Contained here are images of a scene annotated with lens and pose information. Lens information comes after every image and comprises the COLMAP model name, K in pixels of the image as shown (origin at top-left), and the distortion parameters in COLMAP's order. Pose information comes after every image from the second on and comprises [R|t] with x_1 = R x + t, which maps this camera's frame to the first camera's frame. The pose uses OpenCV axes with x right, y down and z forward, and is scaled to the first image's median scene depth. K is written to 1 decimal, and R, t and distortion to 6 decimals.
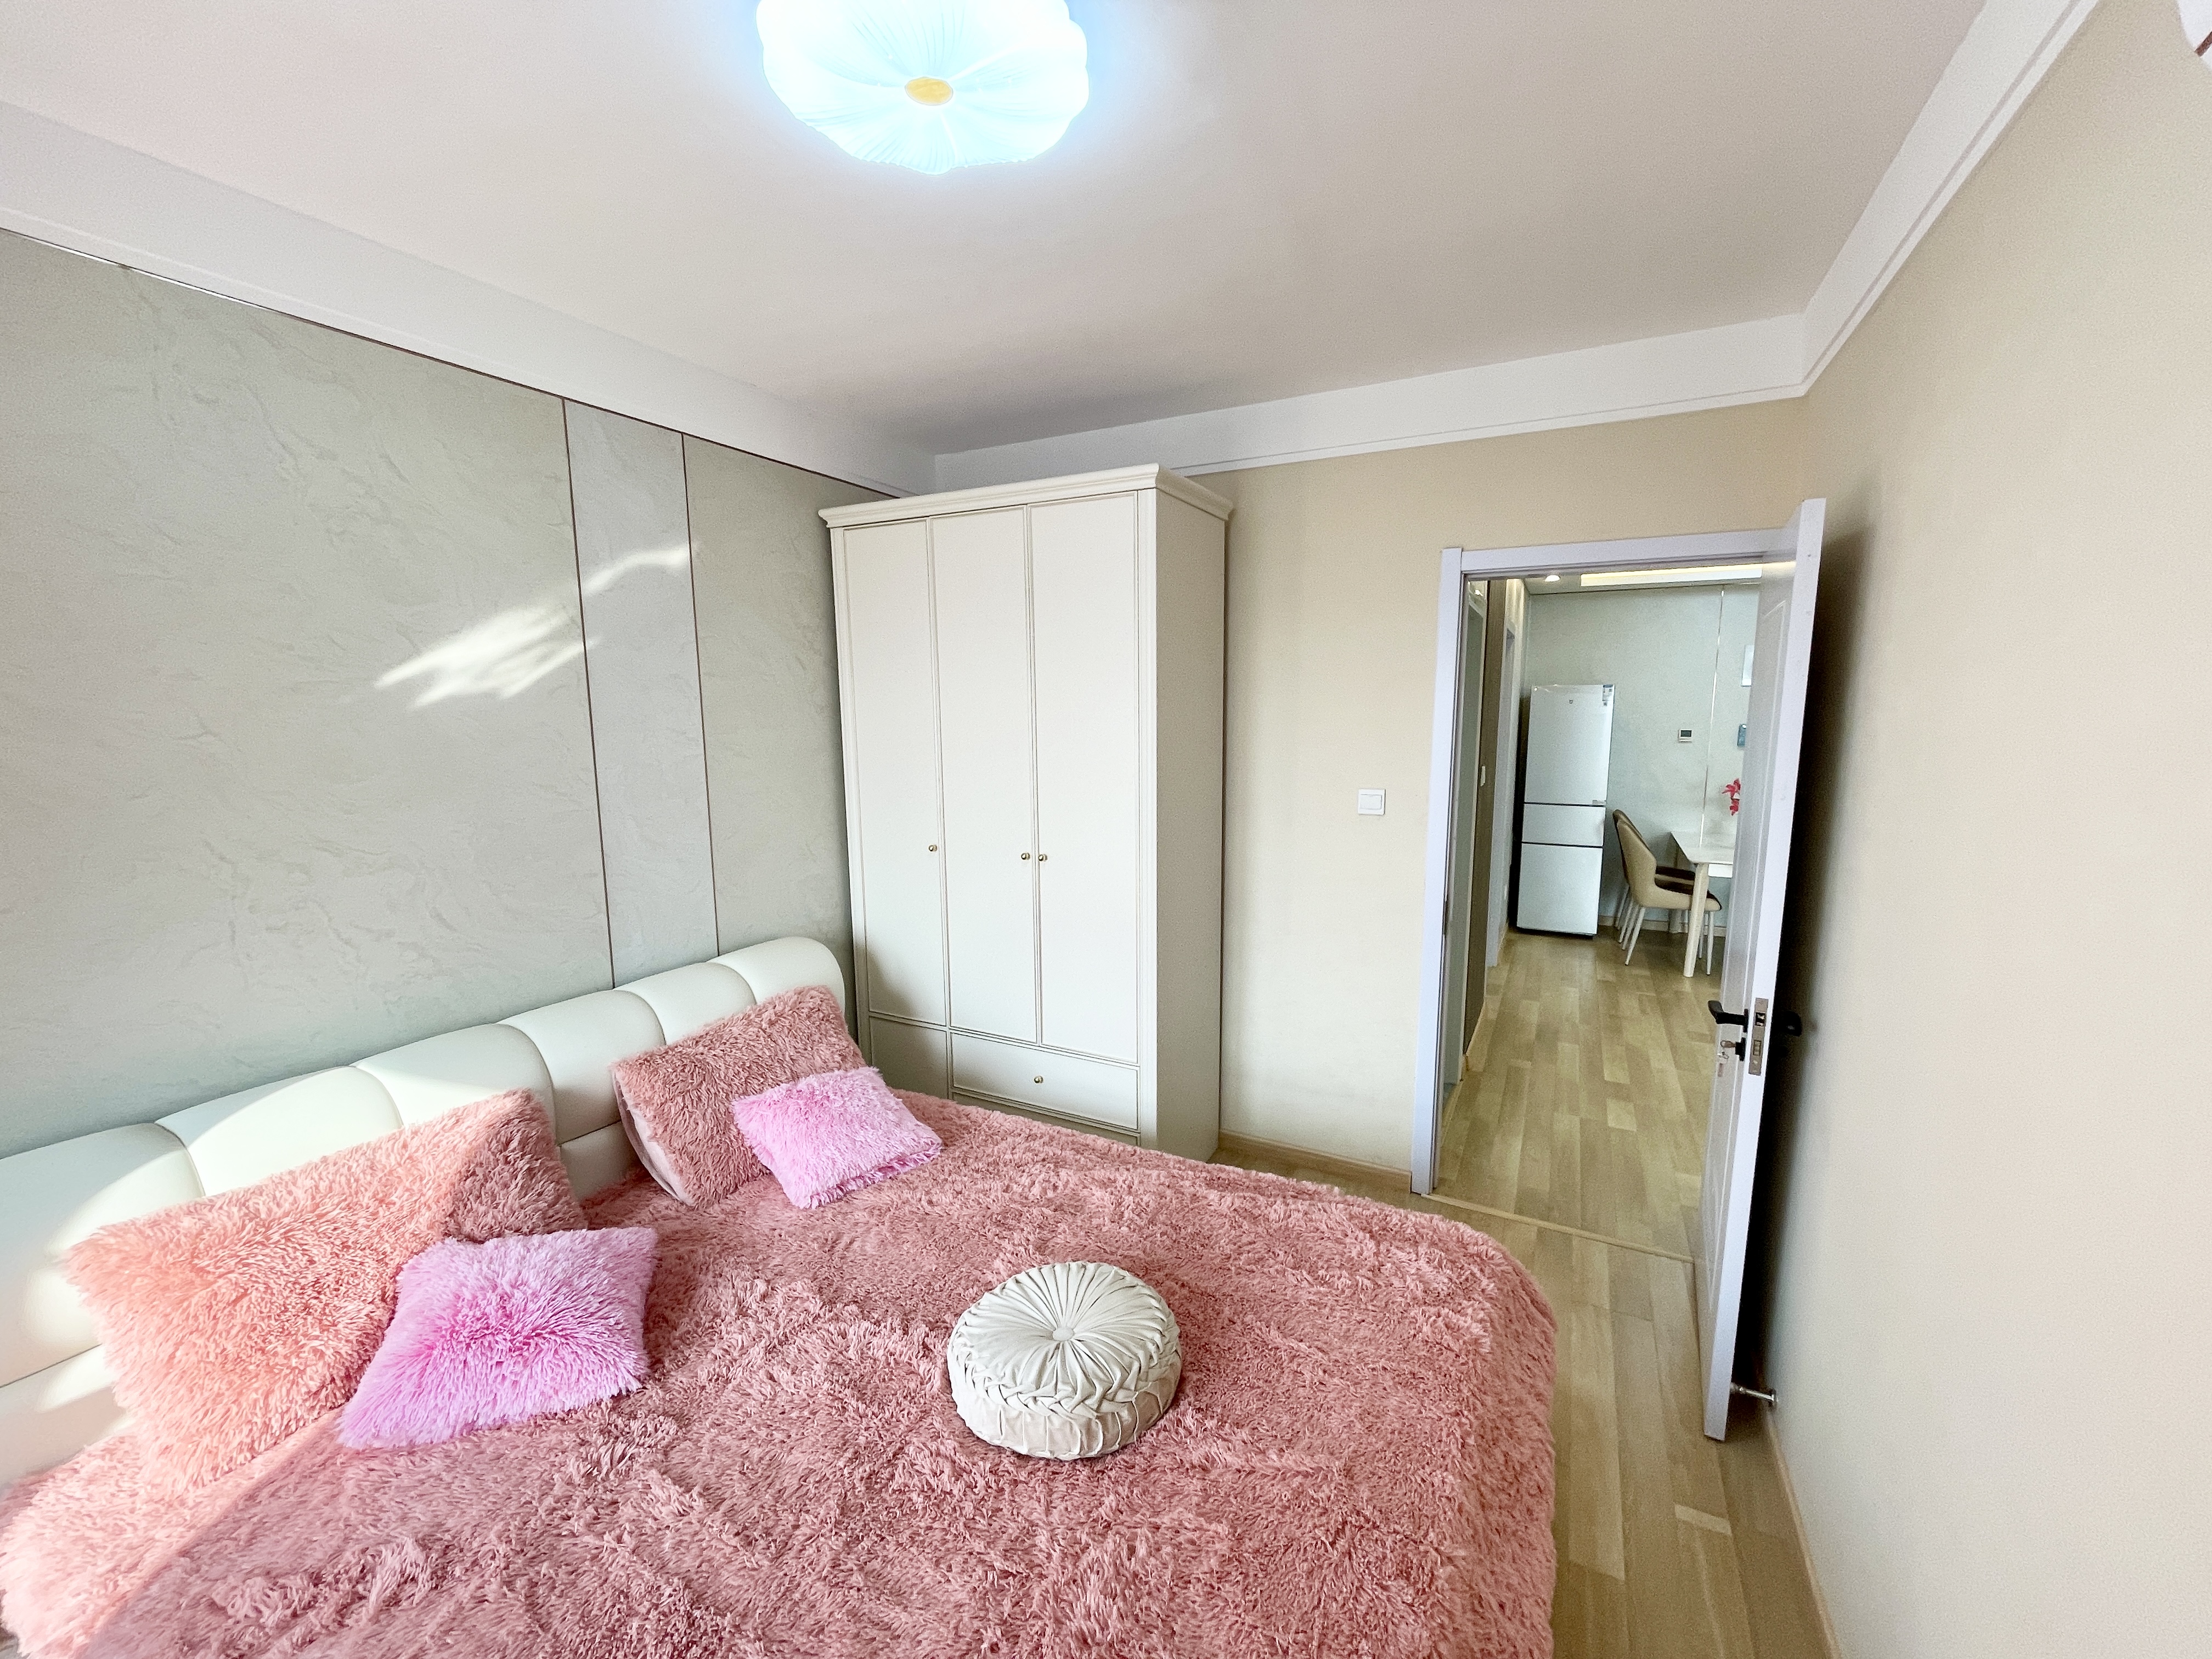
lens RADIAL K [[889.5, 0, 1109.1], [0, 889.5, 826.2], [0, 0, 1]] dist [-0.002629, -0.000374]
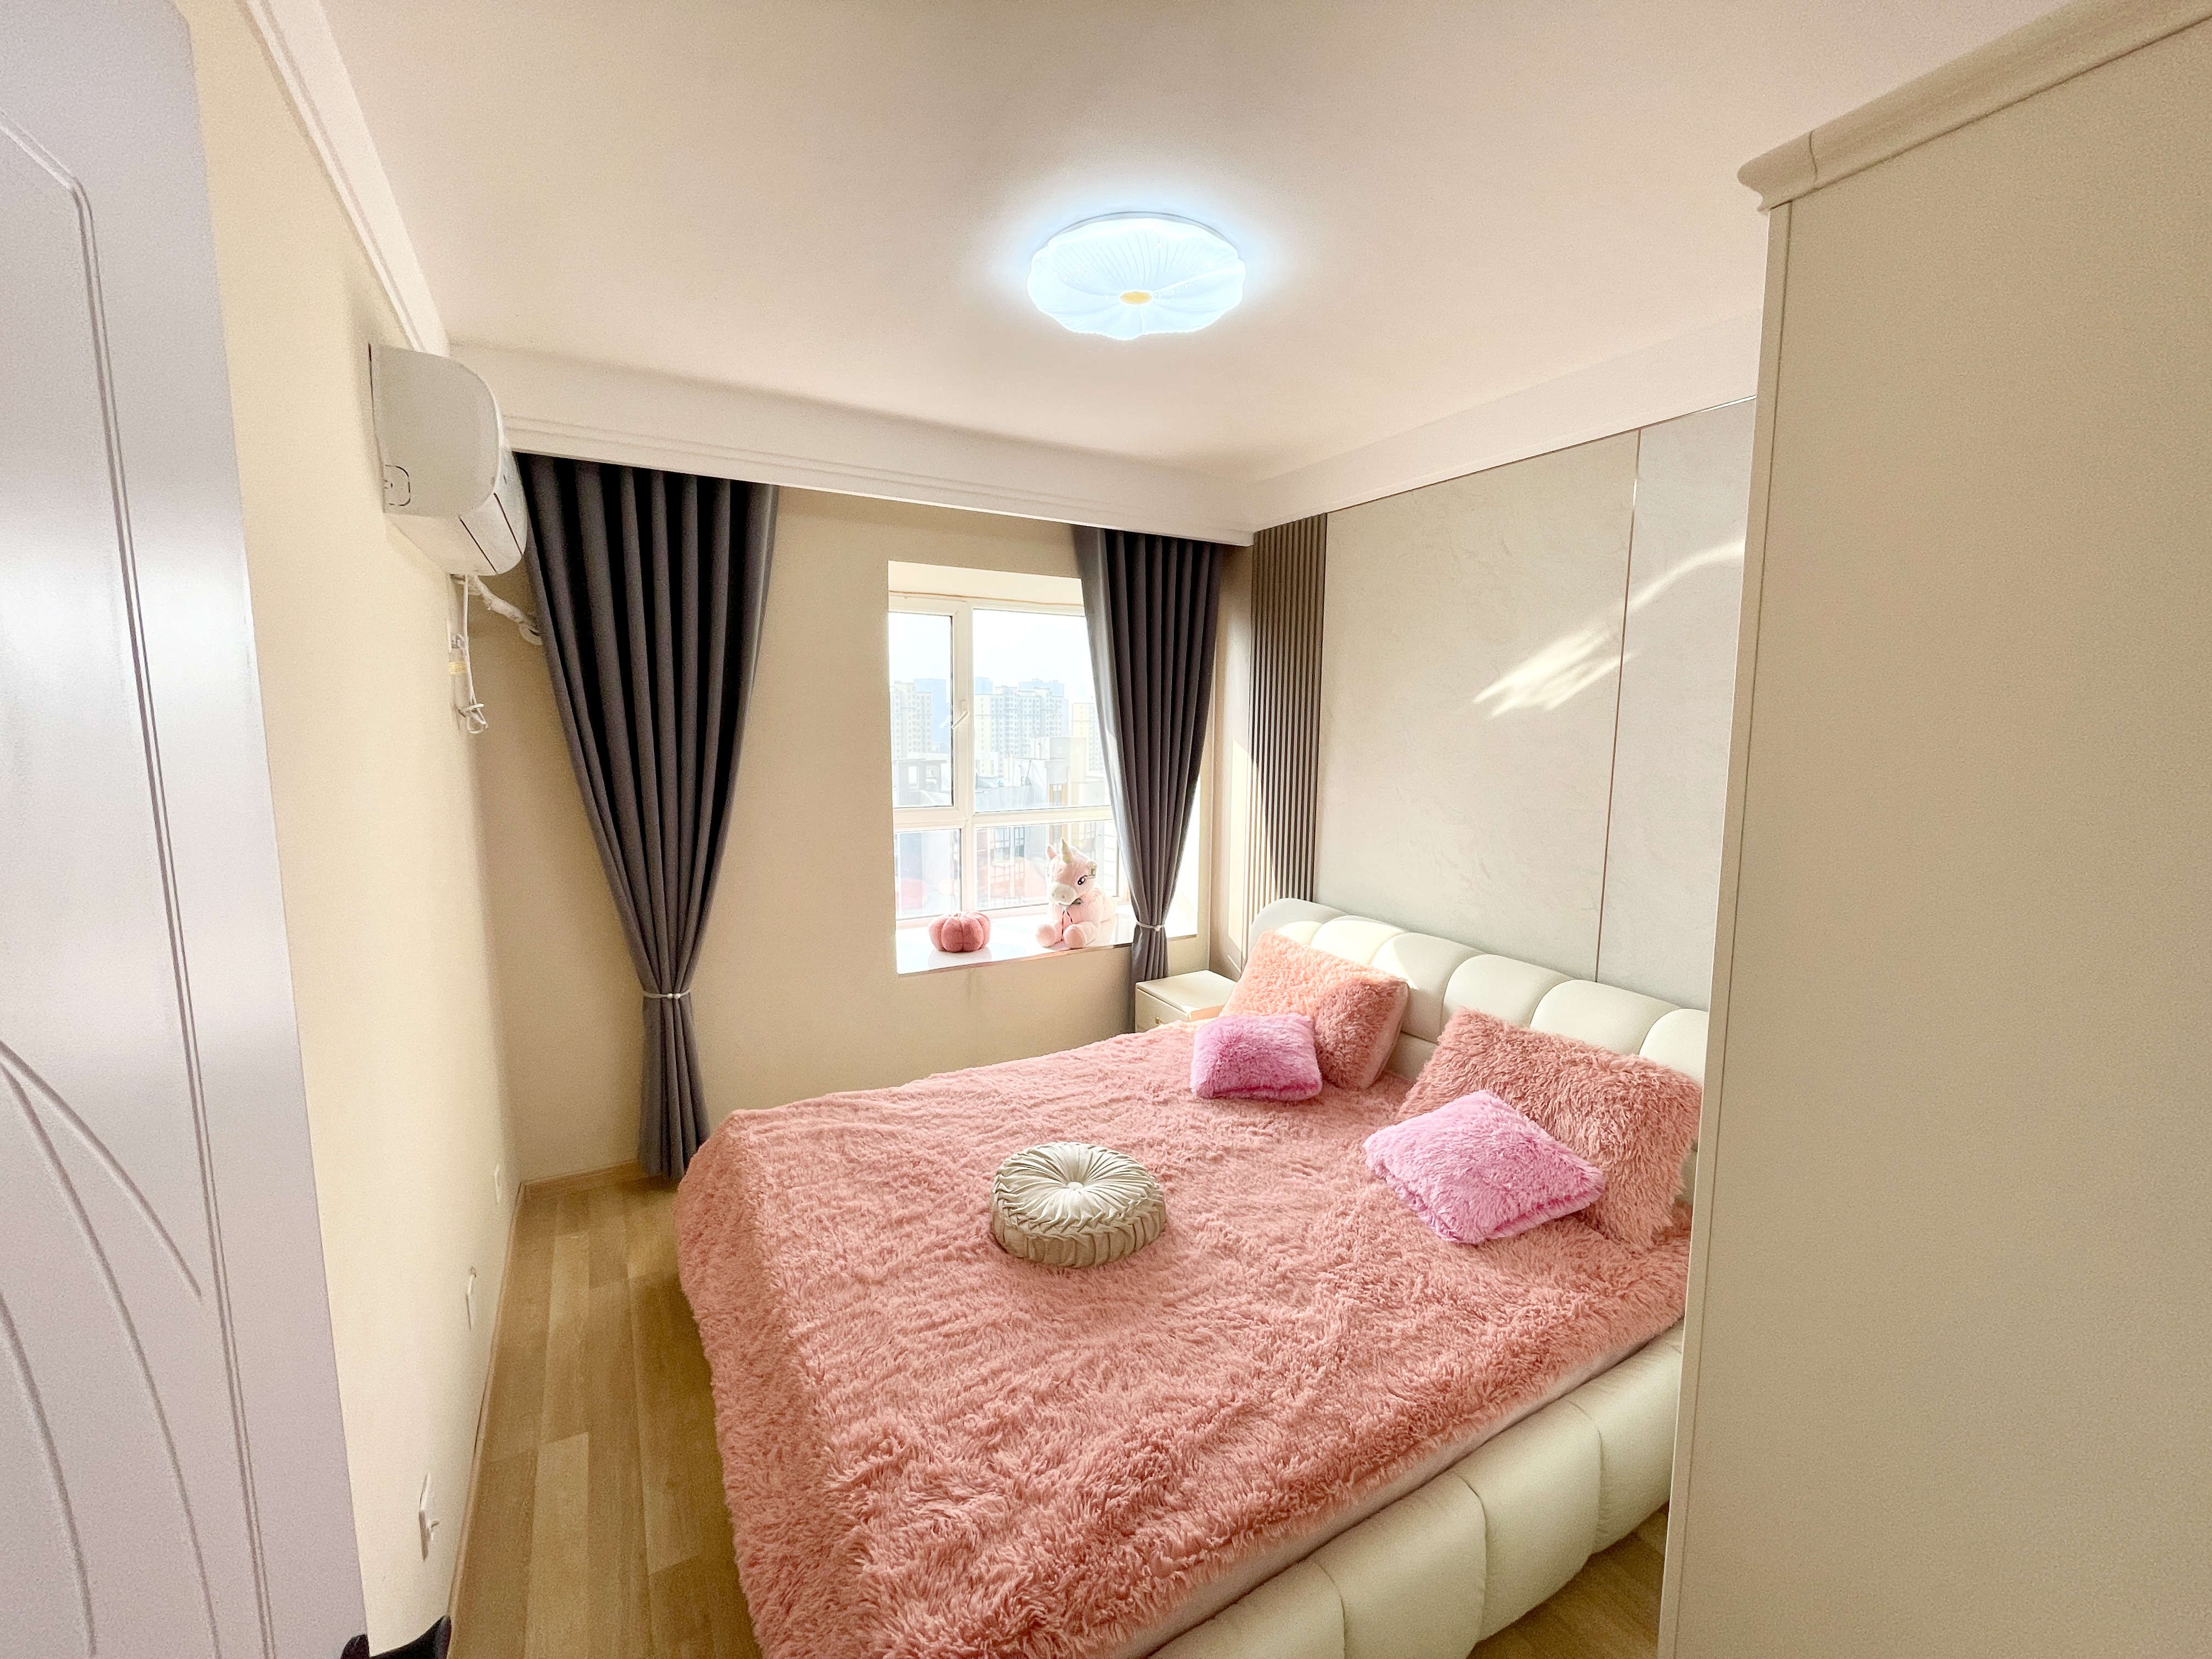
lens RADIAL K [[889.5, 0, 1109.1], [0, 889.5, 826.2], [0, 0, 1]] dist [-0.002629, -0.000374]
pose [[-0.537642, 0.109855, -0.835986, 0.670900], [-0.112445, 0.973279, 0.200212, -0.158282], [0.835642, 0.201644, -0.510923, 1.105119]]
